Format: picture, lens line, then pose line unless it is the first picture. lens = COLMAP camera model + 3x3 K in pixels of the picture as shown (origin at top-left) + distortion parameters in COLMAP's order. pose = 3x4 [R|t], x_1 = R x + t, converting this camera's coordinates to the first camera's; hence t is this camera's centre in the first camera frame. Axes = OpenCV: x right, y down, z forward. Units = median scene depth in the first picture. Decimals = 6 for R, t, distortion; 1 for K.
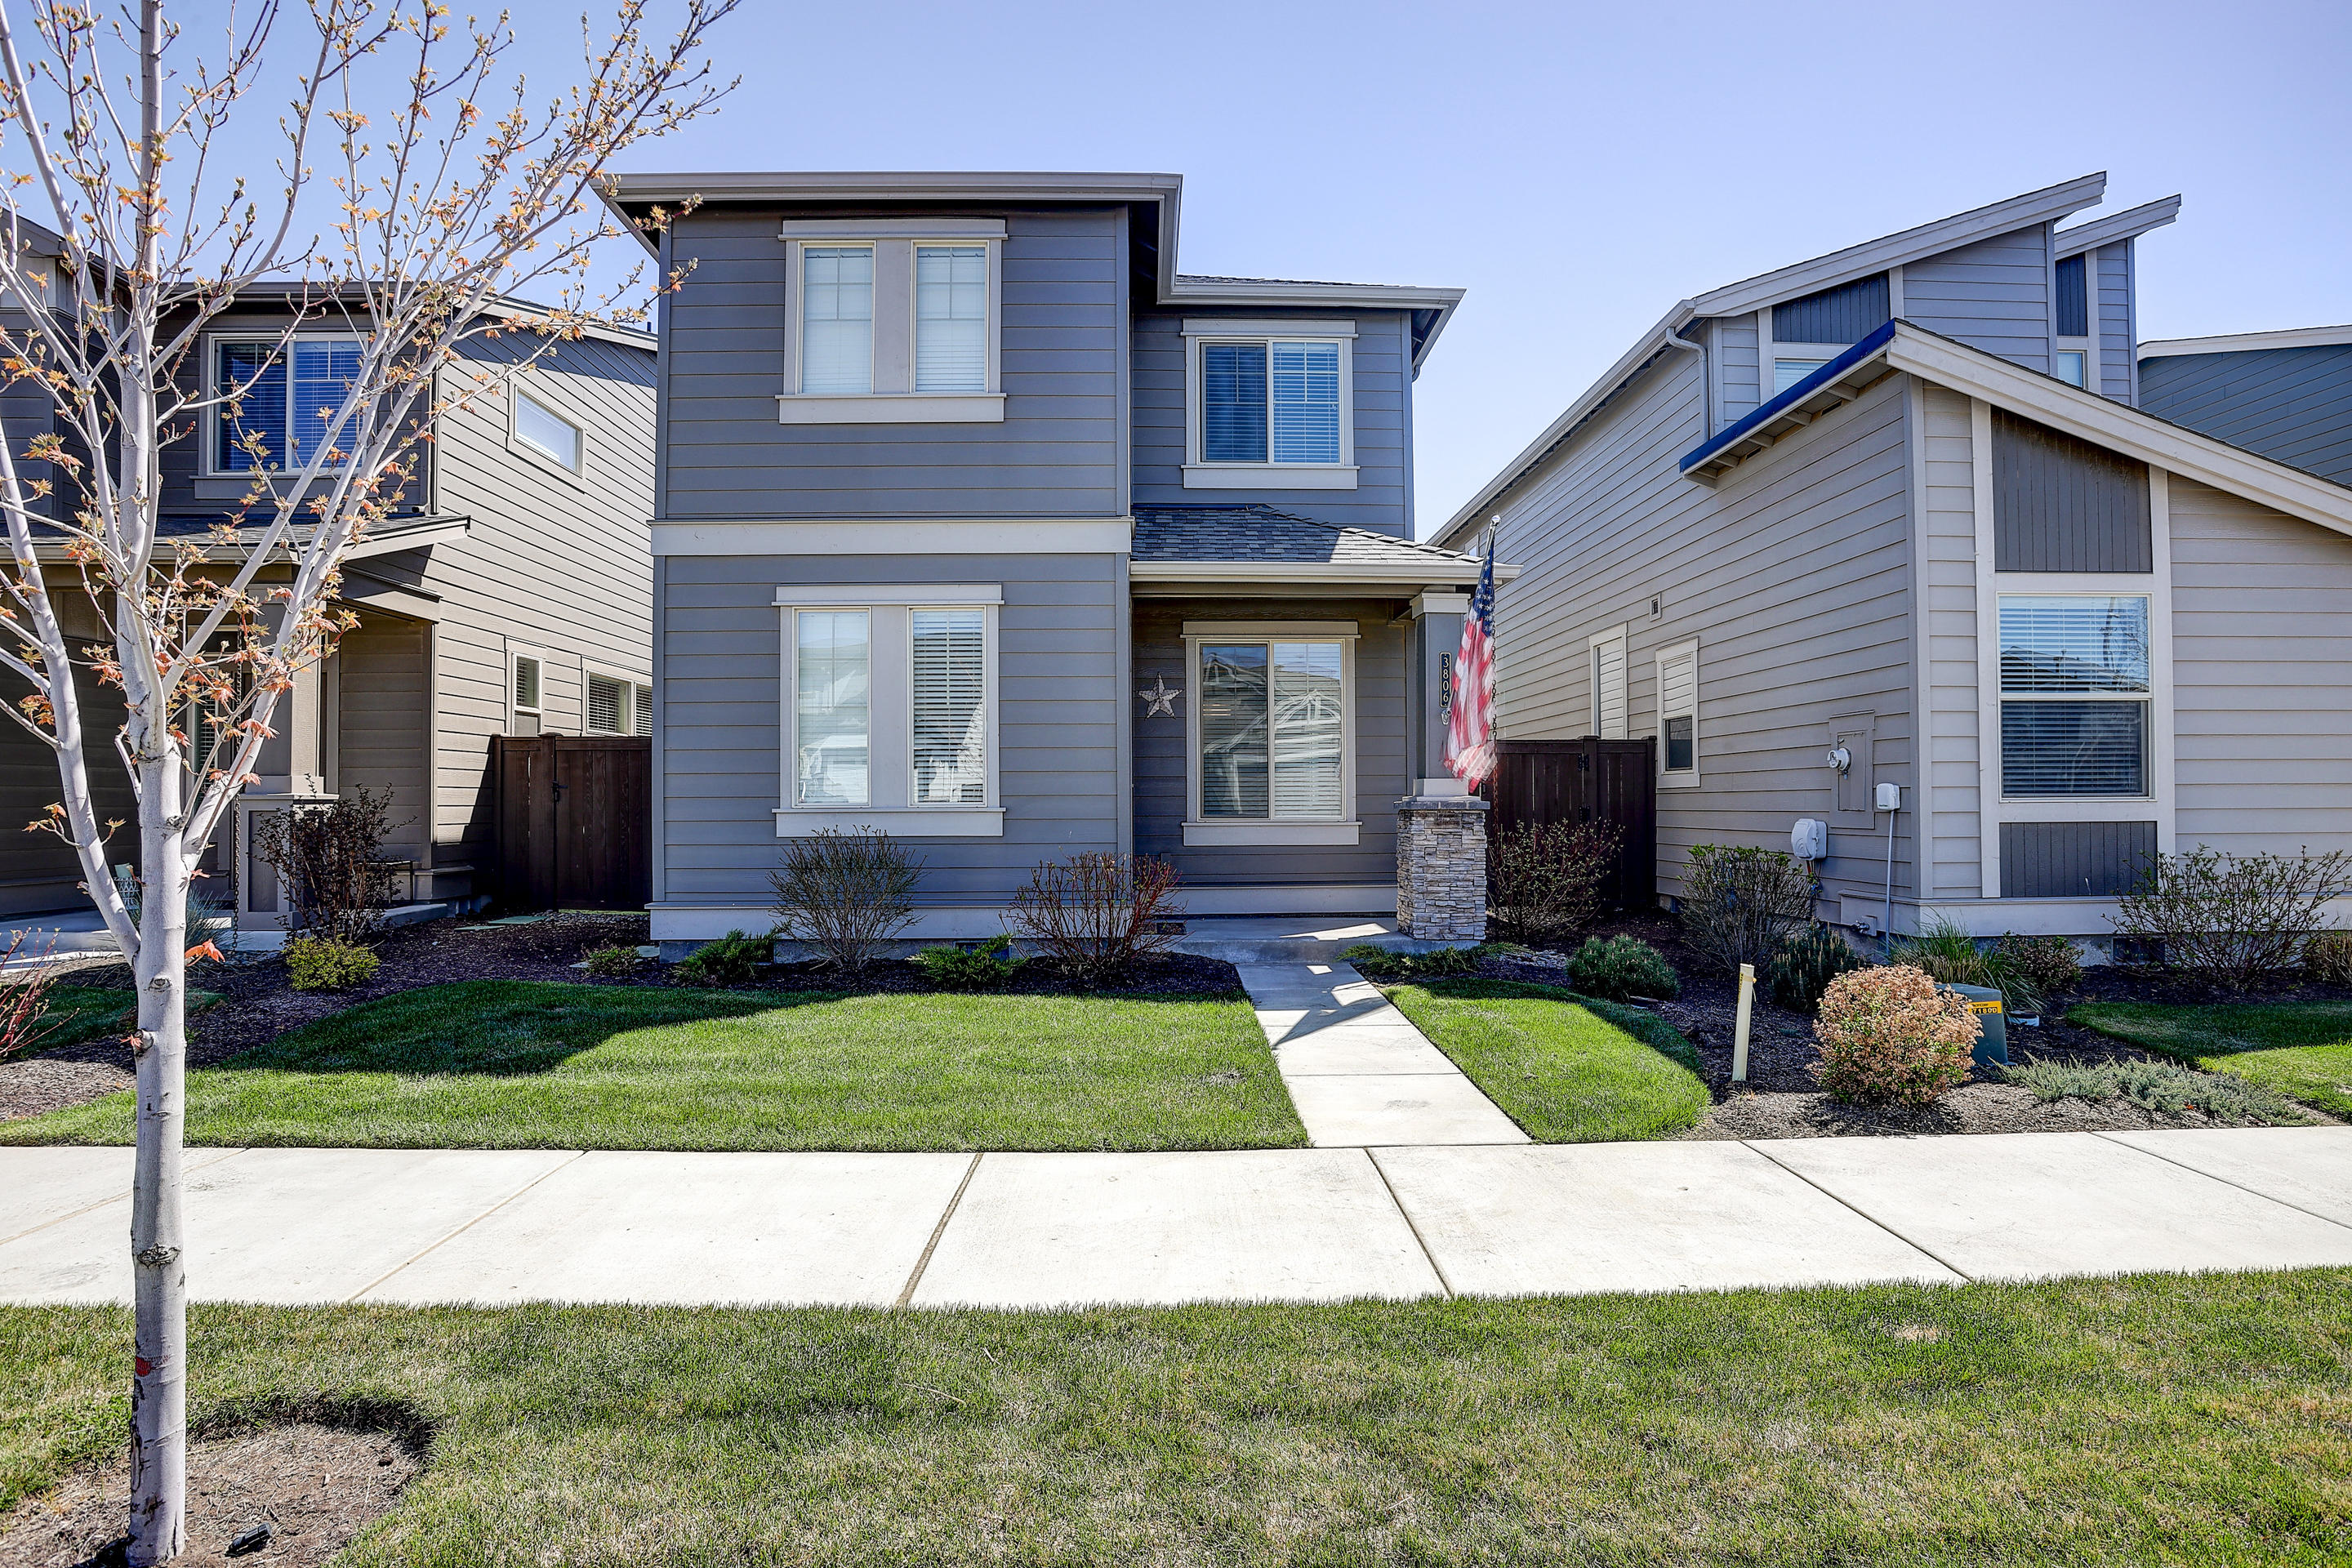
lens RADIAL K [[1174.9, 0, 1178.7], [0, 1174.9, 781.3], [0, 0, 1]] dist [-0.036866, -0.000239]
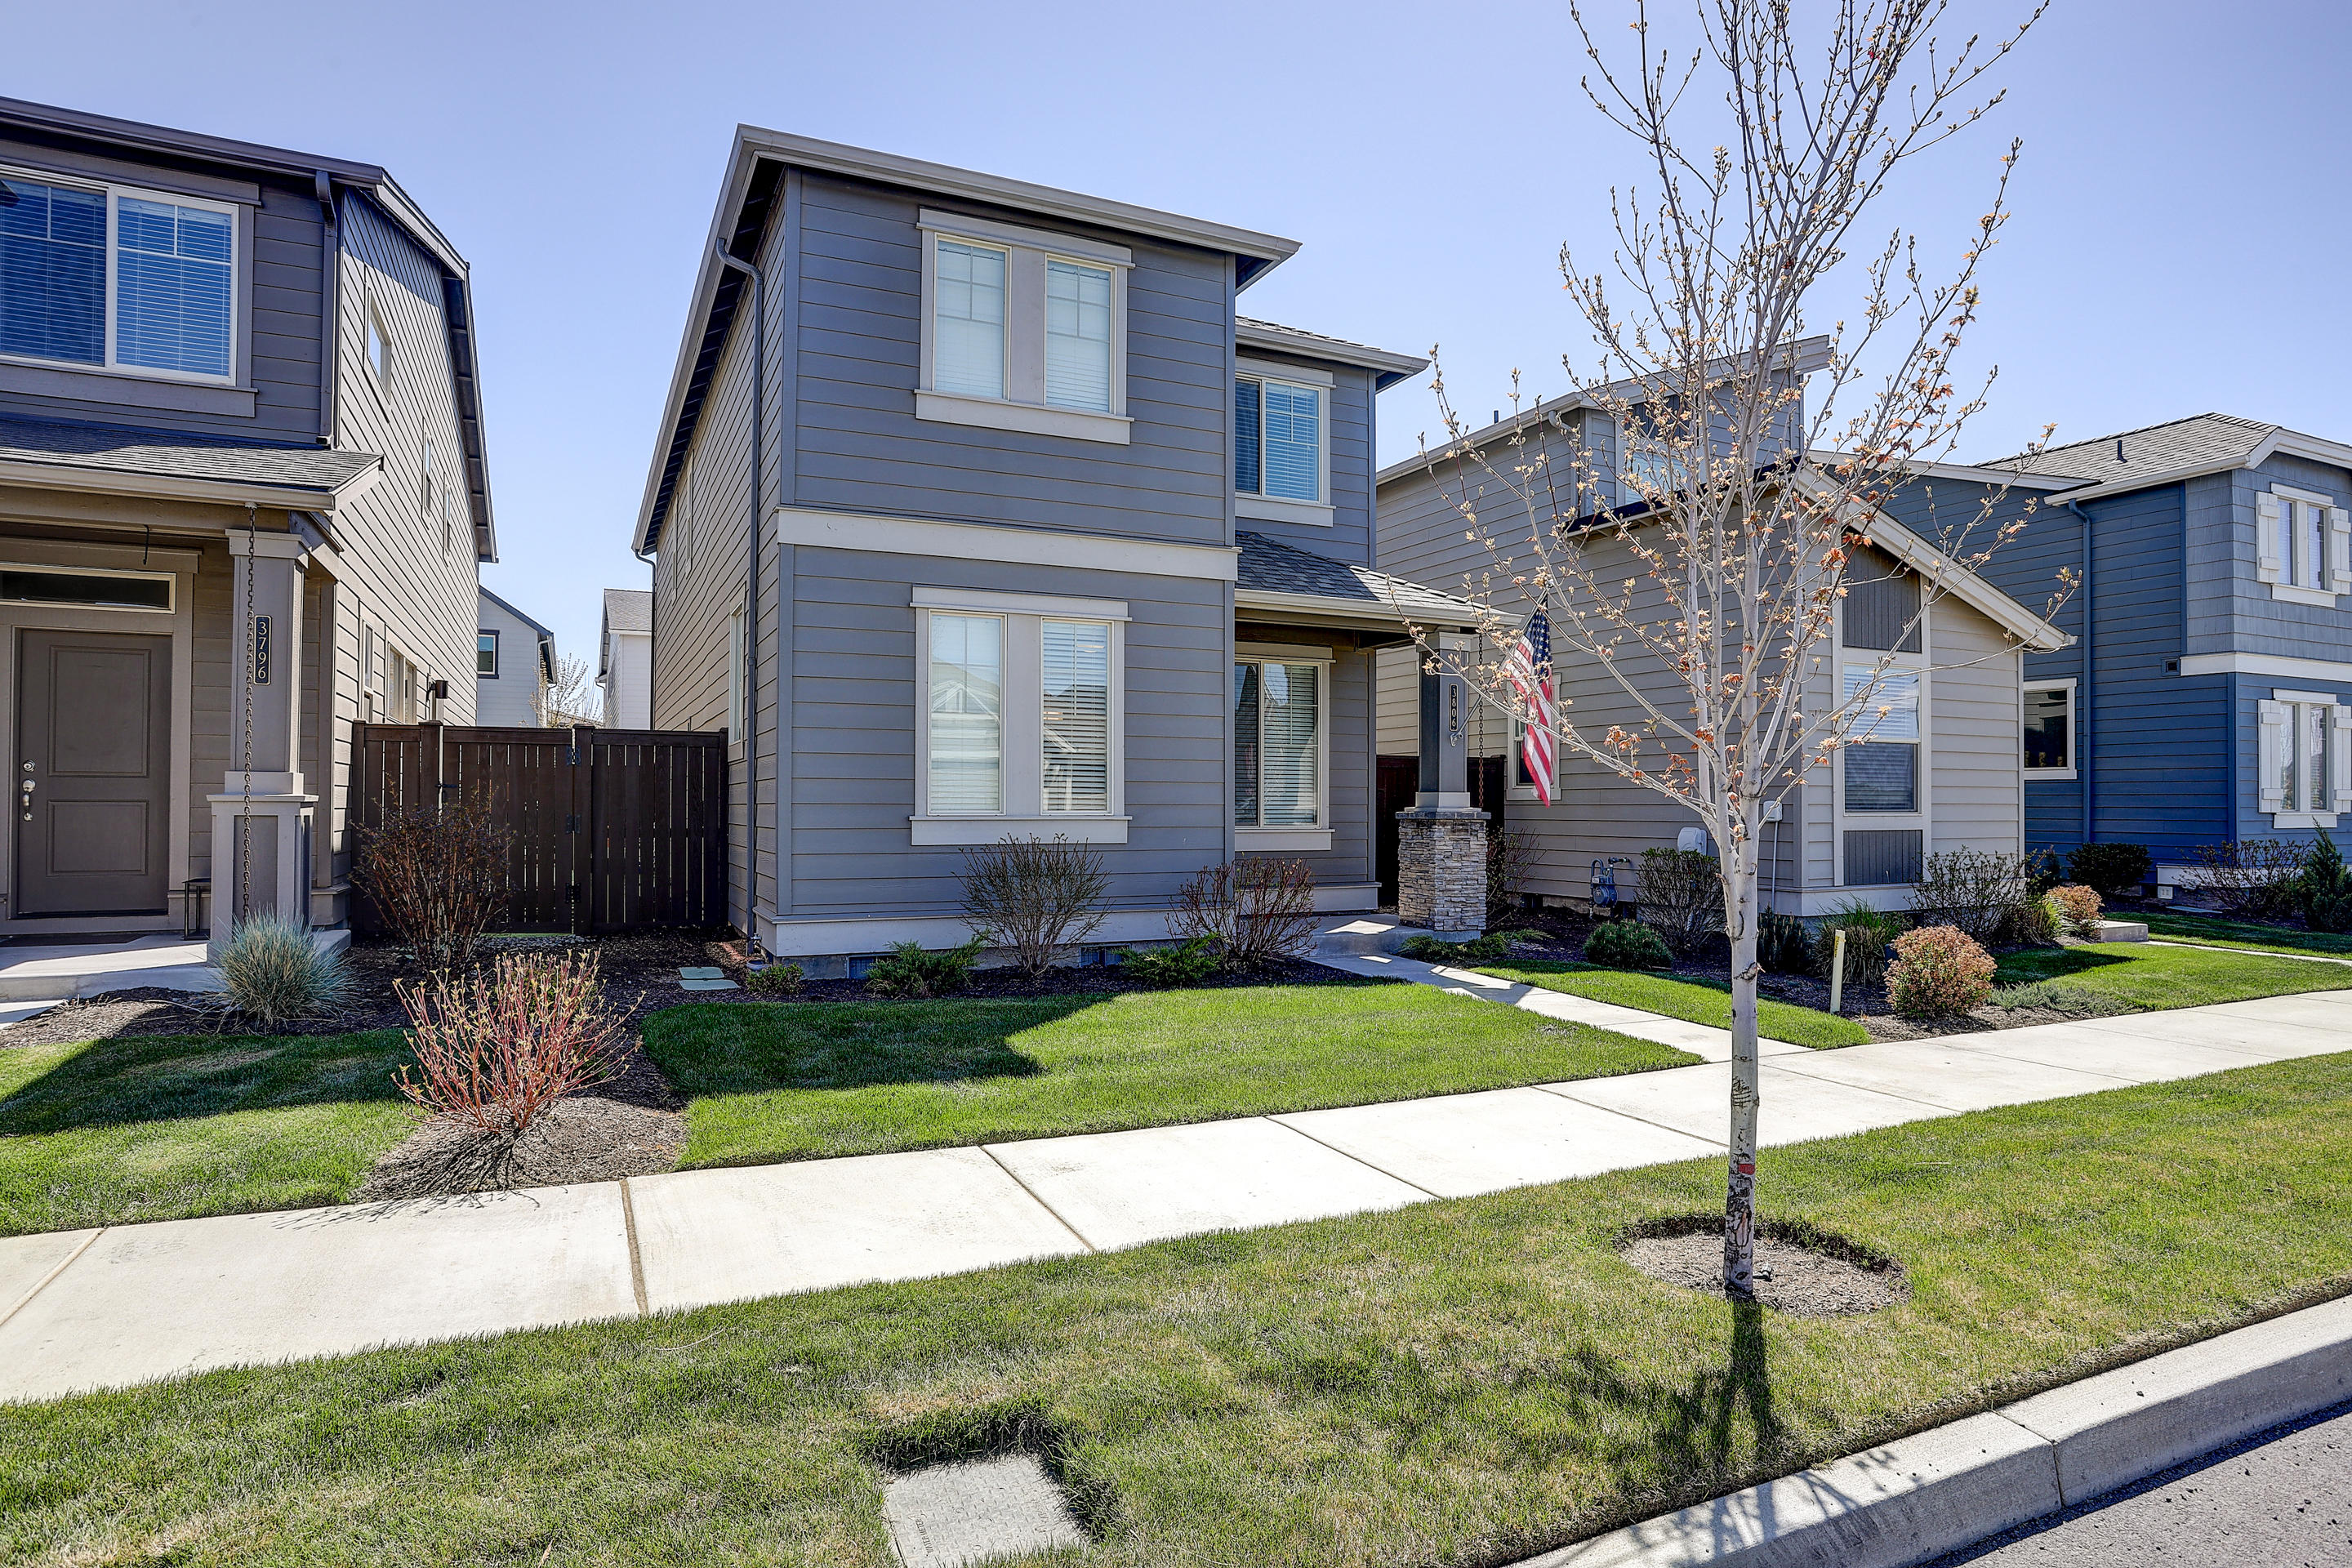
lens RADIAL K [[1309.9, 0, 1181.3], [0, 1309.9, 786.5], [0, 0, 1]] dist [-0.022136, -0.000046]
pose [[0.914019, 0.013838, 0.405435, -0.576333], [-0.016154, 0.999867, 0.002291, -0.007281], [-0.405350, -0.008644, 0.914121, -0.084447]]
